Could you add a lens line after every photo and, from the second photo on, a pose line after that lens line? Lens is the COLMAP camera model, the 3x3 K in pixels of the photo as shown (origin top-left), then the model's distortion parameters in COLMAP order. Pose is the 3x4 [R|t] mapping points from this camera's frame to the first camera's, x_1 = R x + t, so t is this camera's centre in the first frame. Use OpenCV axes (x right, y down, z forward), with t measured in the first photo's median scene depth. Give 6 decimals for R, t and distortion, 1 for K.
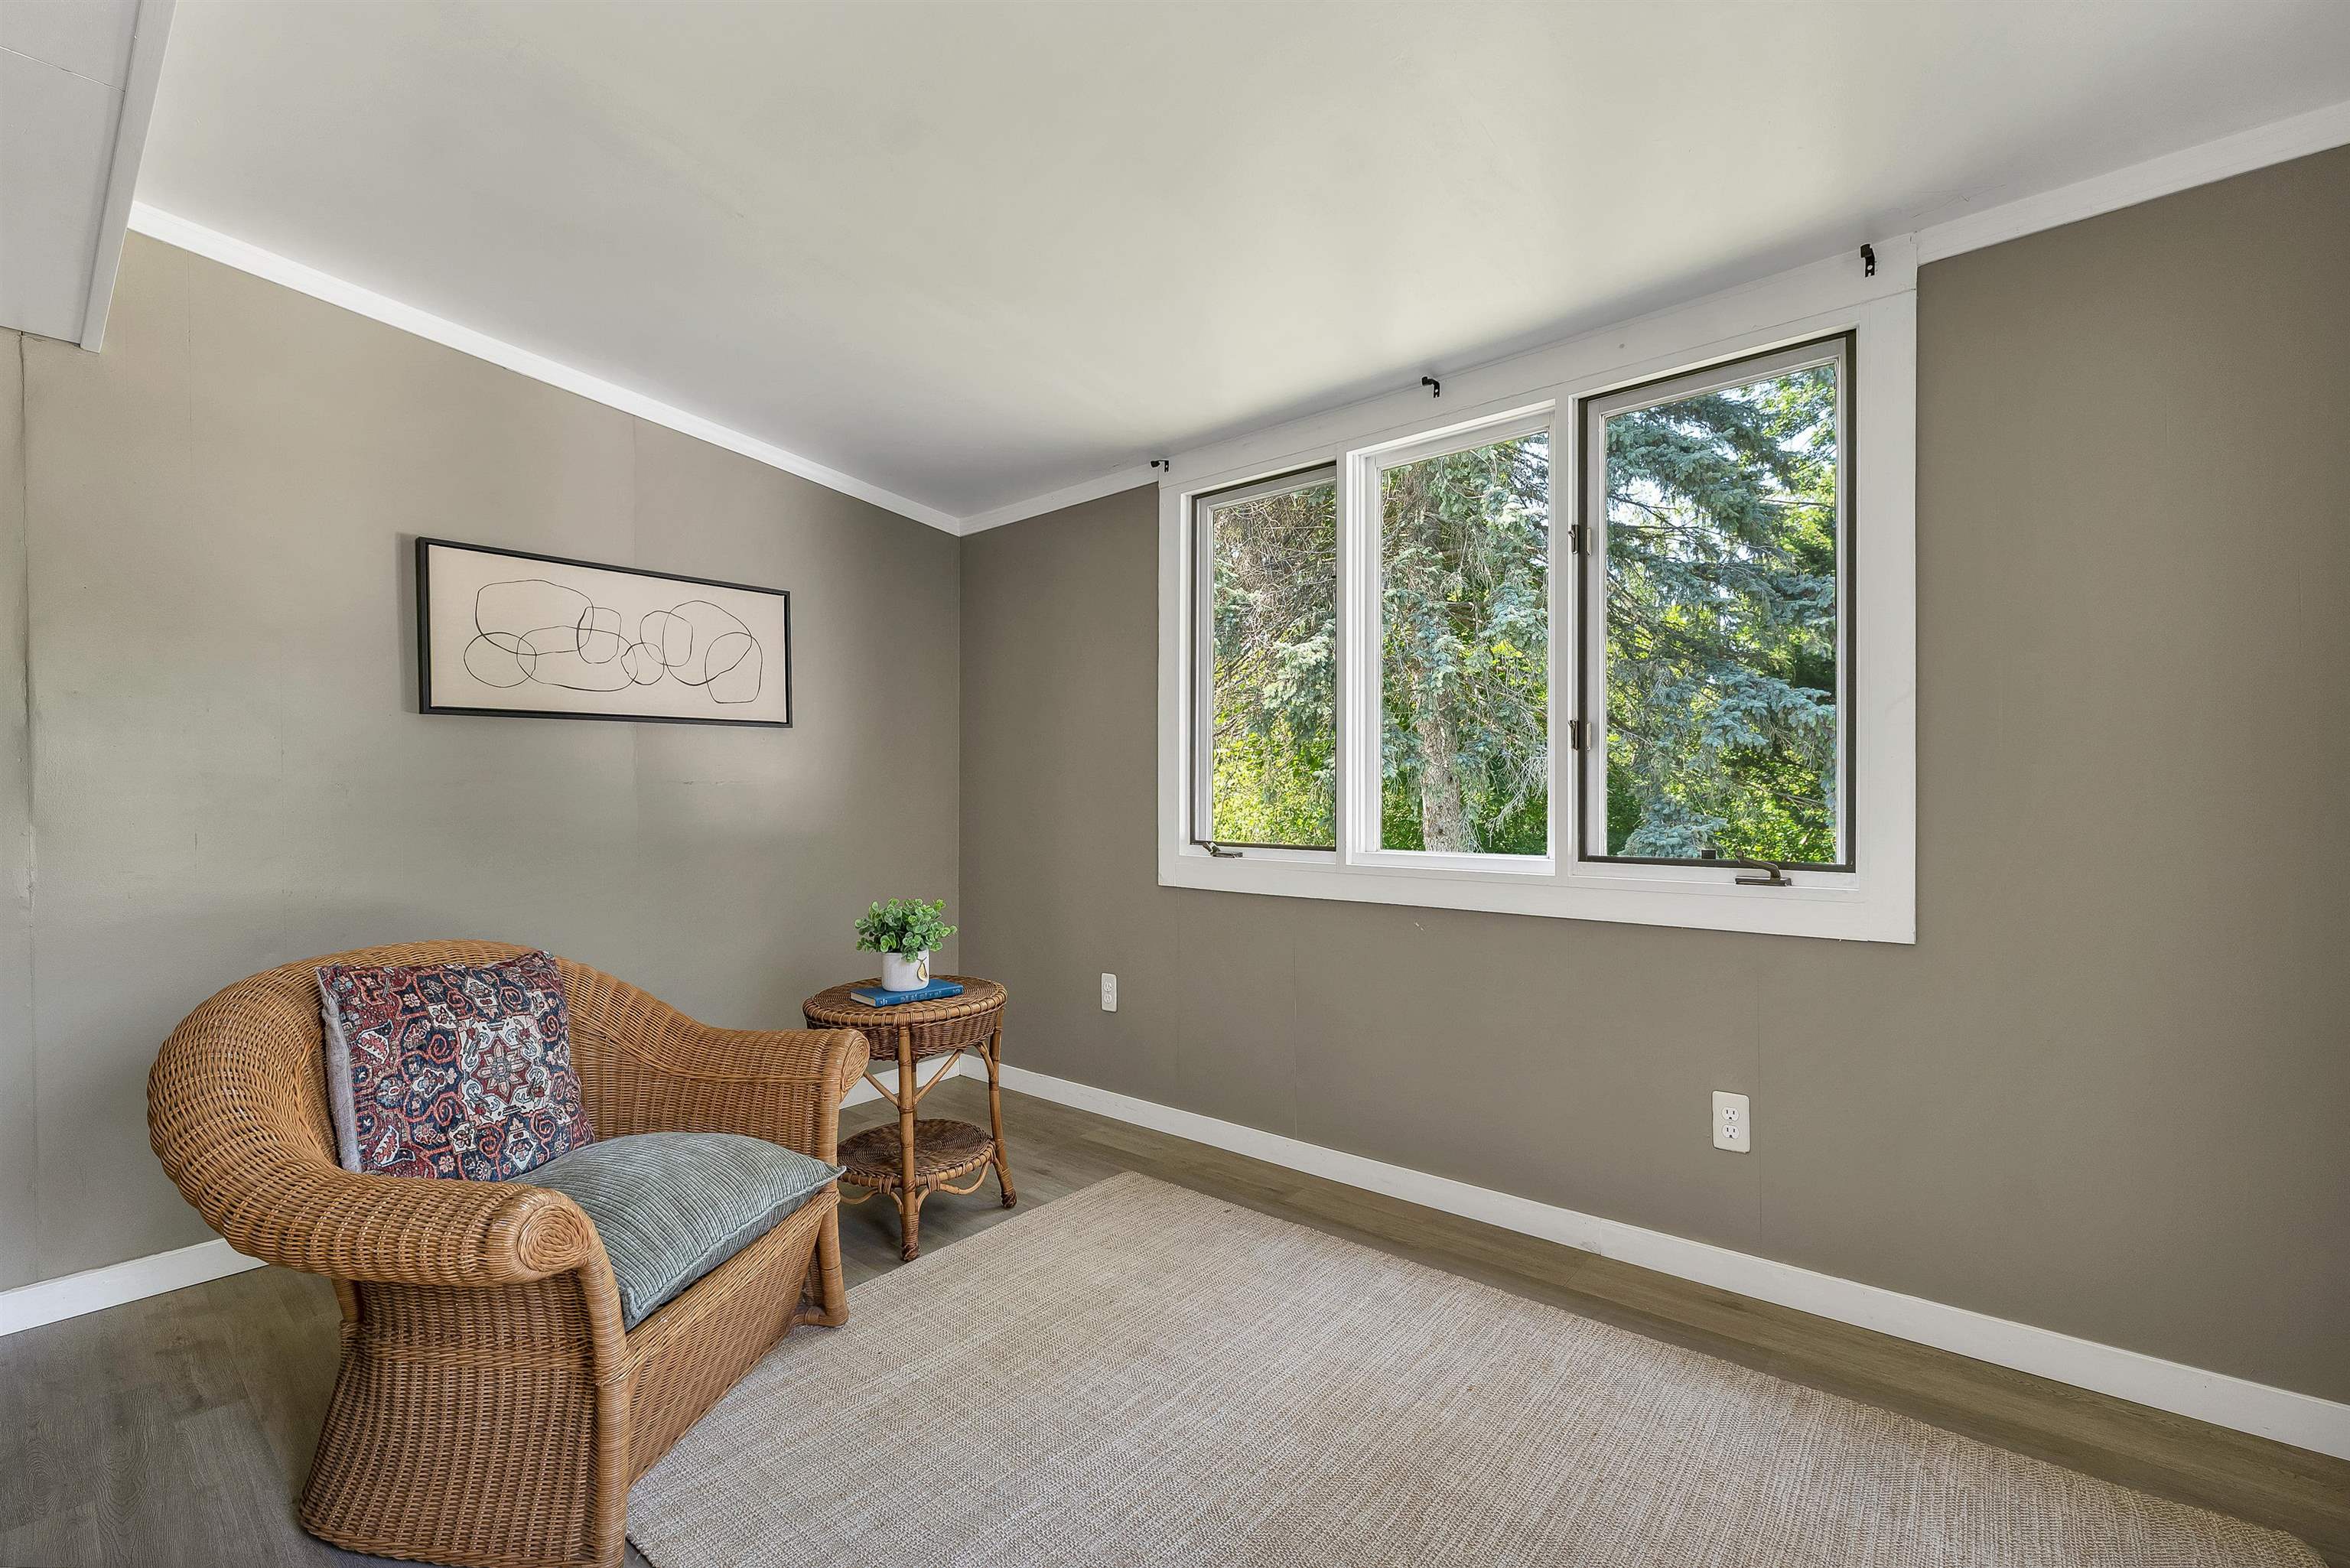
lens RADIAL K [[1003.9, 0, 1150.7], [0, 1003.9, 777.2], [0, 0, 1]] dist [-0.000758, -0.000110]
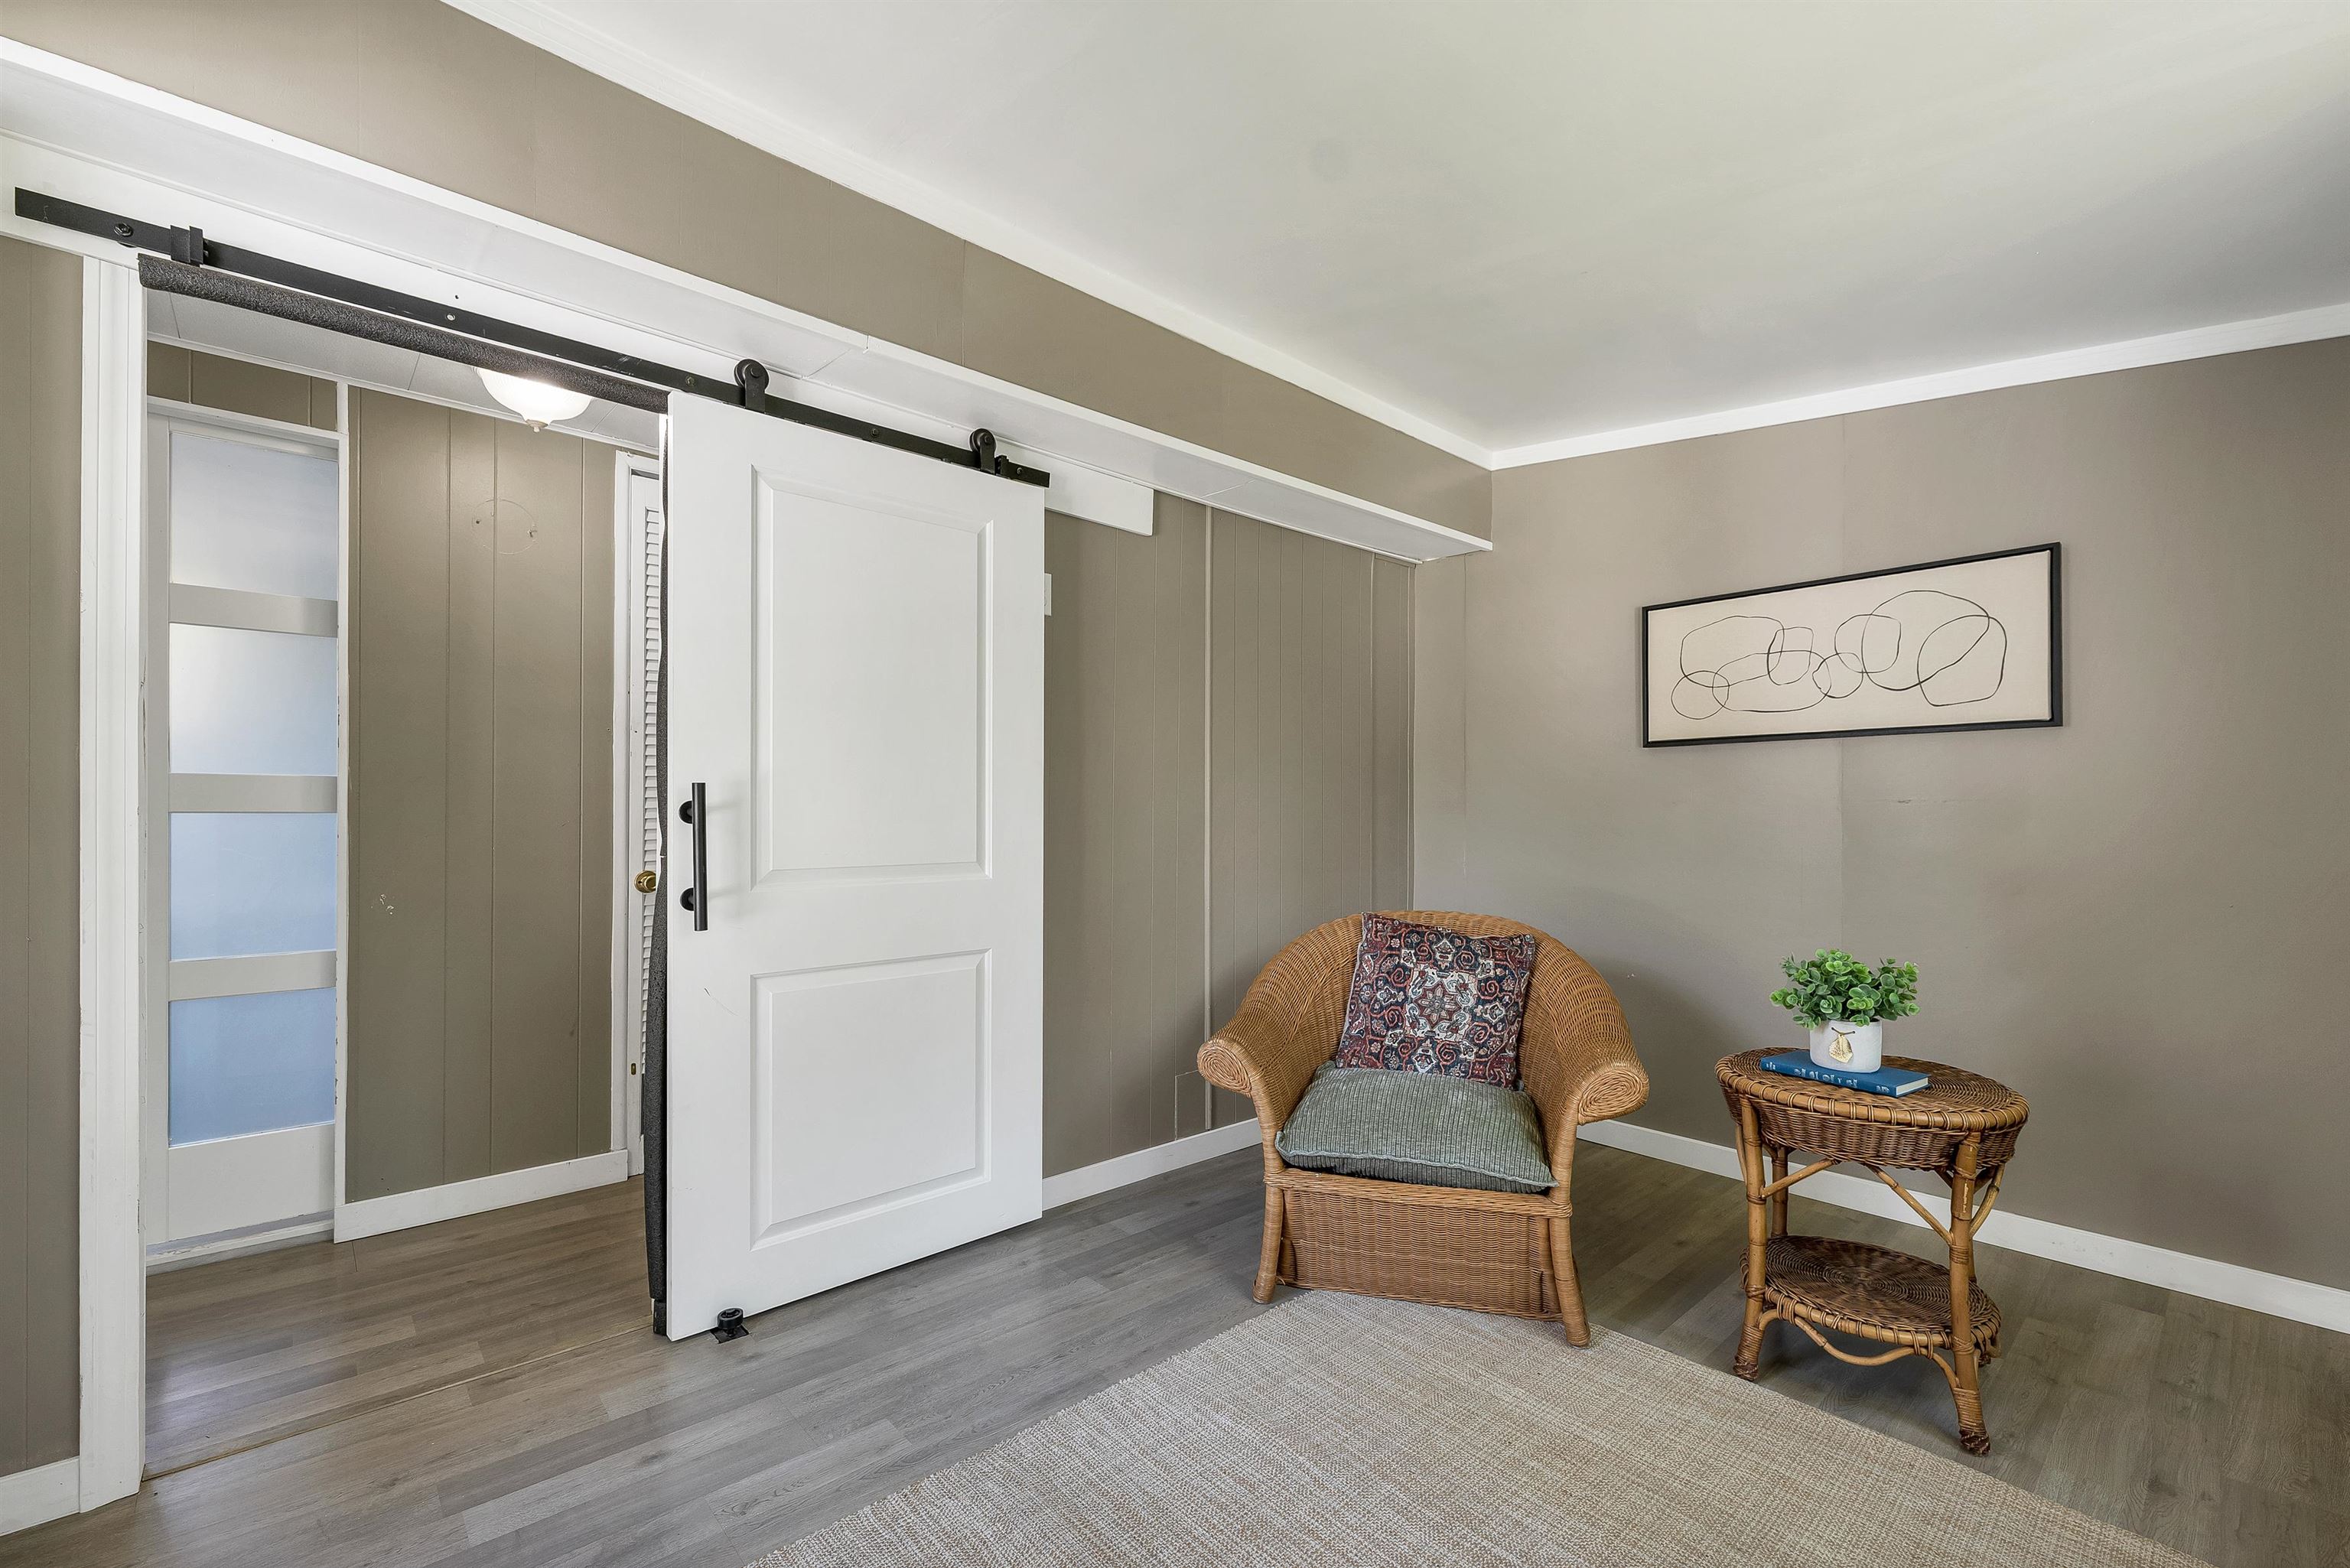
lens RADIAL K [[979.0, 0, 1175.5], [0, 979.0, 799.5], [0, 0, 1]] dist [0.000668, -0.000048]
pose [[-0.109320, -0.006191, -0.993987, 0.739613], [0.008251, 0.999940, -0.007135, 0.006530], [0.993972, -0.008982, -0.109262, 0.749249]]
